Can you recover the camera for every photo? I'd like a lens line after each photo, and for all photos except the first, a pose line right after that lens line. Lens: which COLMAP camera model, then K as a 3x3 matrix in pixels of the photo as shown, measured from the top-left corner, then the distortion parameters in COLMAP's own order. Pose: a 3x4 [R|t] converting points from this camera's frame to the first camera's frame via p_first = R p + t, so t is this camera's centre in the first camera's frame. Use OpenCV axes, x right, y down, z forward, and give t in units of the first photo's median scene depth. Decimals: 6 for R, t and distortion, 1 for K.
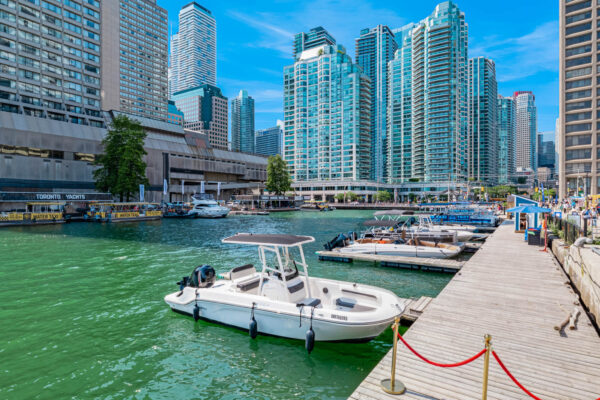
lens RADIAL K [[340.8, 0, 299.6], [0, 340.8, 199.4], [0, 0, 1]] dist [0.005126, -0.000358]
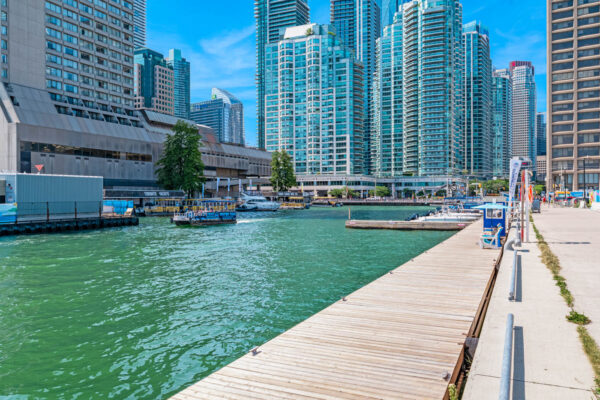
lens RADIAL K [[466.3, 0, 299.6], [0, 466.3, 200.6], [0, 0, 1]] dist [-0.001630, -0.004394]
pose [[0.990882, -0.004762, 0.134646, -0.128781], [0.003222, 0.999927, 0.011648, -0.000319], [-0.134691, -0.011108, 0.990825, -0.217575]]
